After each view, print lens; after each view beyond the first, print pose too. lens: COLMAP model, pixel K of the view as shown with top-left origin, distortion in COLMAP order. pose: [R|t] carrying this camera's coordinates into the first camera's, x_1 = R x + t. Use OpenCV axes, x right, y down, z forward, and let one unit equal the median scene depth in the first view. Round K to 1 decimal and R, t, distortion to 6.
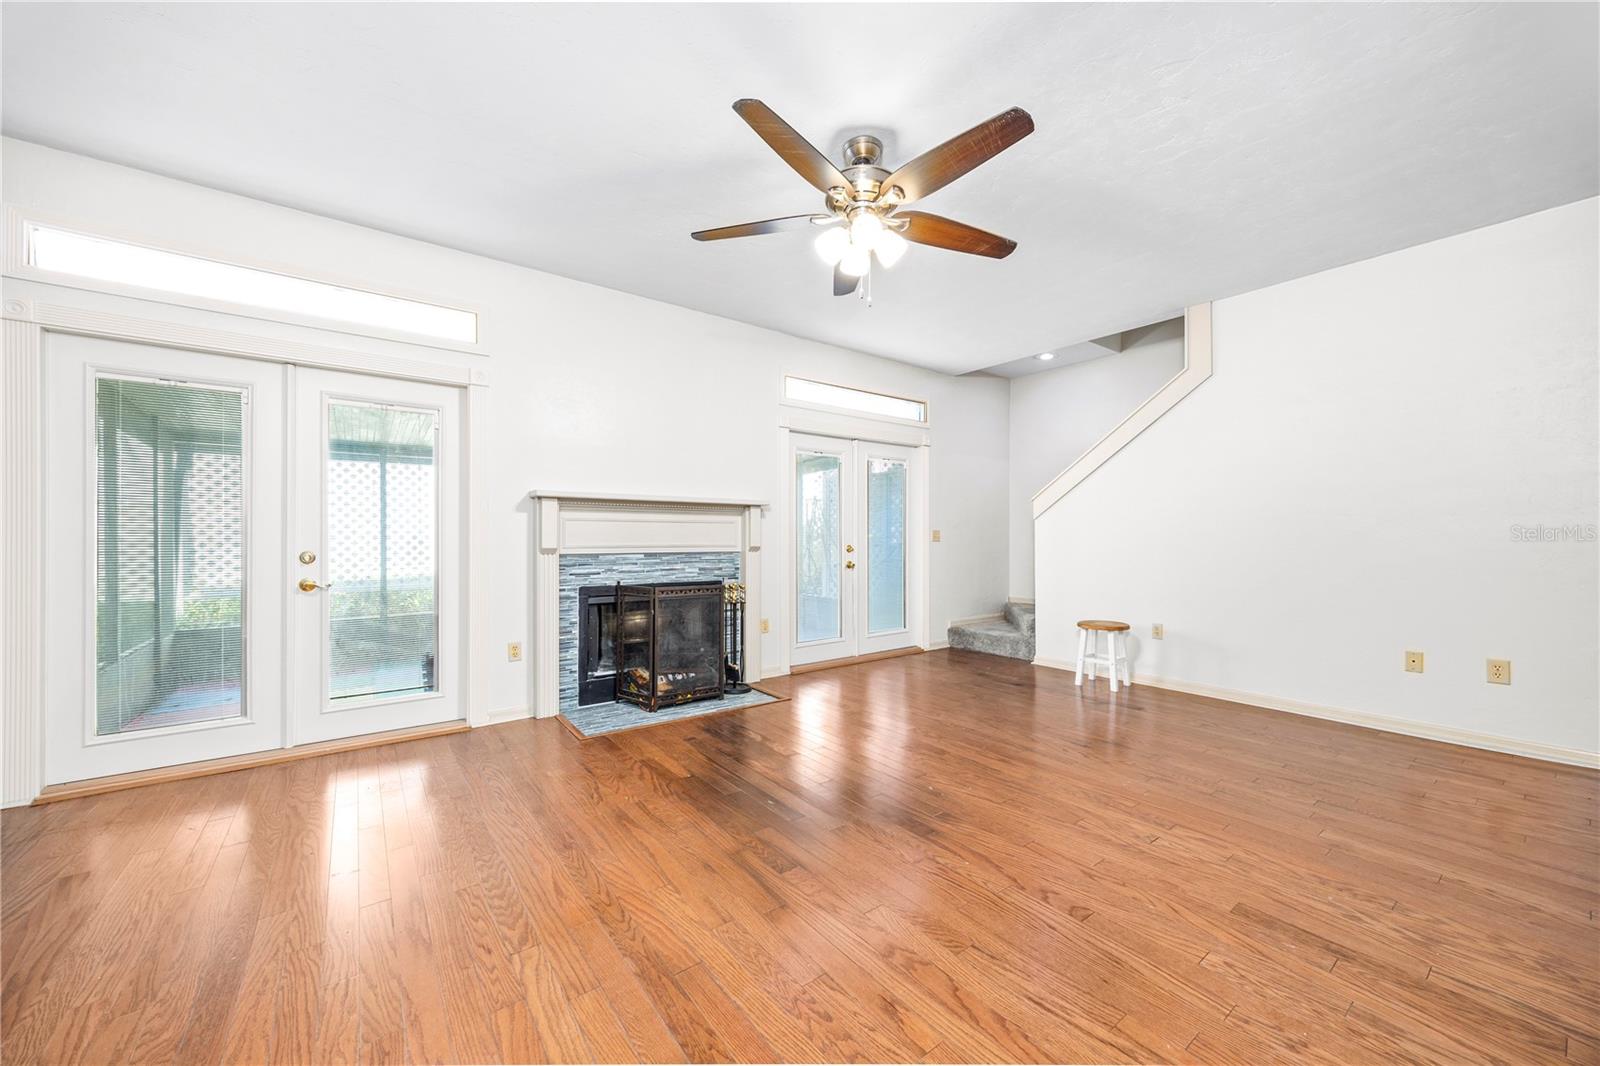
lens RADIAL K [[604.8, 0, 803.2], [0, 604.8, 539.9], [0, 0, 1]] dist [0.008203, -0.000419]
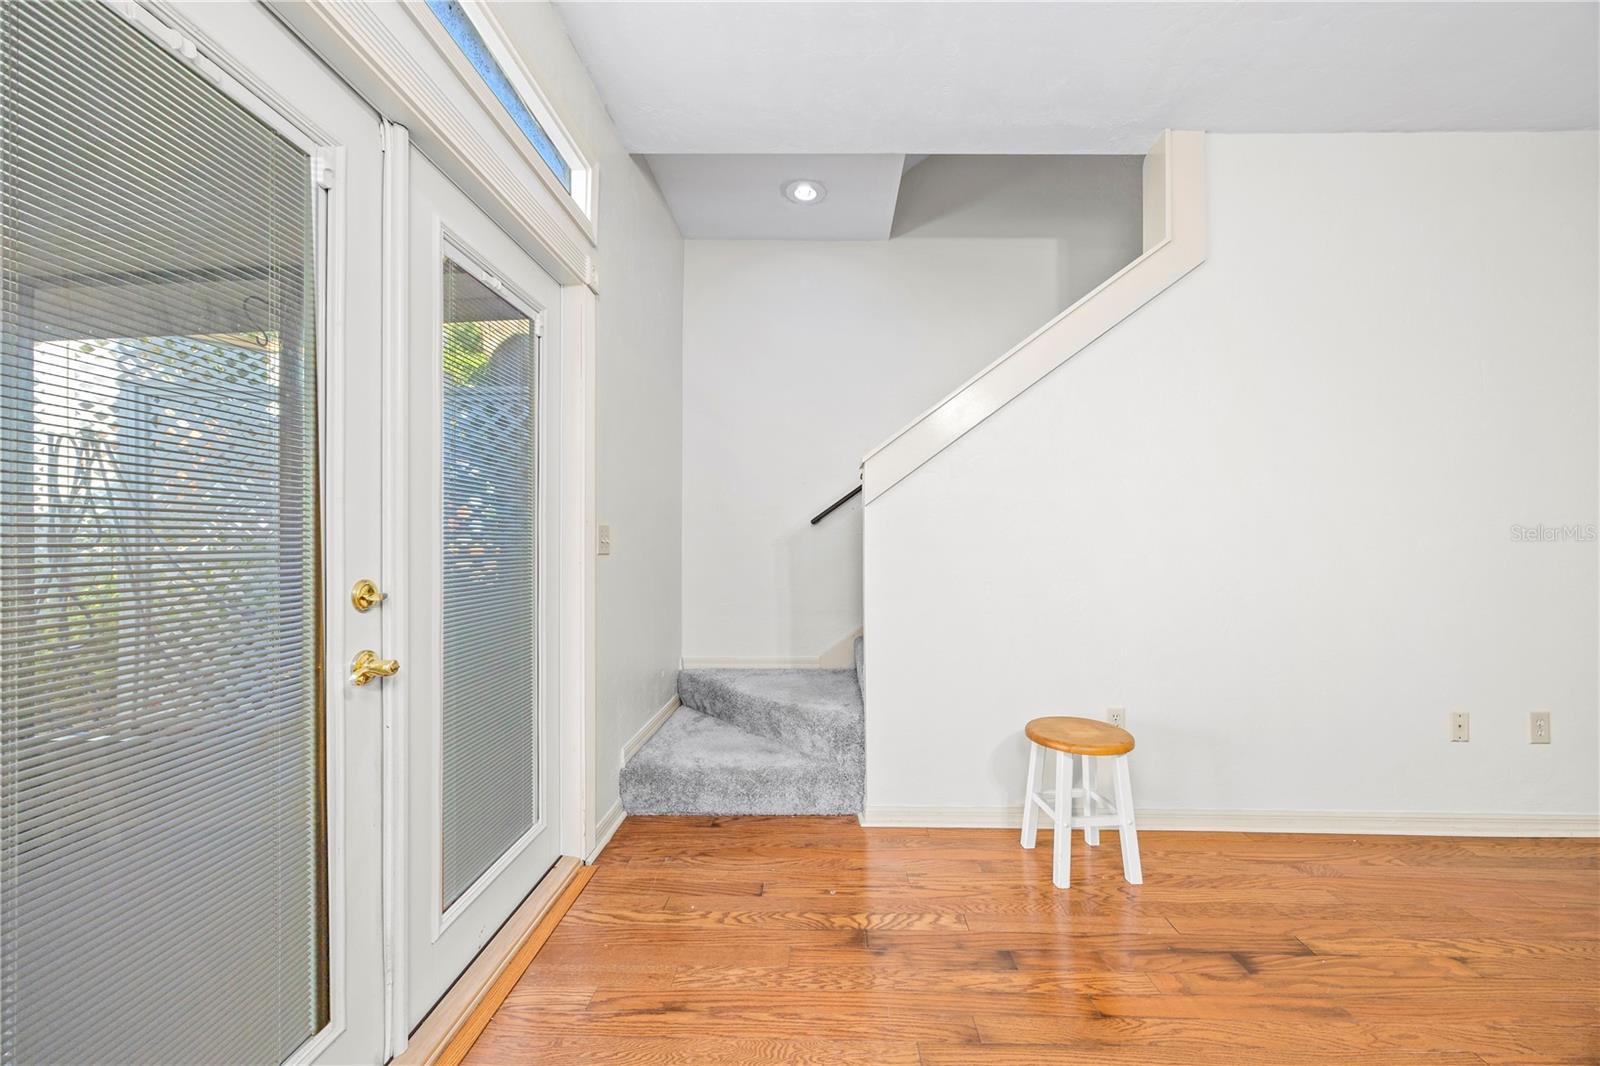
lens RADIAL K [[604.8, 0, 822.8], [0, 604.8, 551.1], [0, 0, 1]] dist [0.008203, -0.000419]
pose [[0.618372, -0.005498, 0.785866, 0.005641], [0.000560, 0.999978, 0.006556, -0.003169], [-0.785885, -0.003614, 0.618362, 0.721712]]
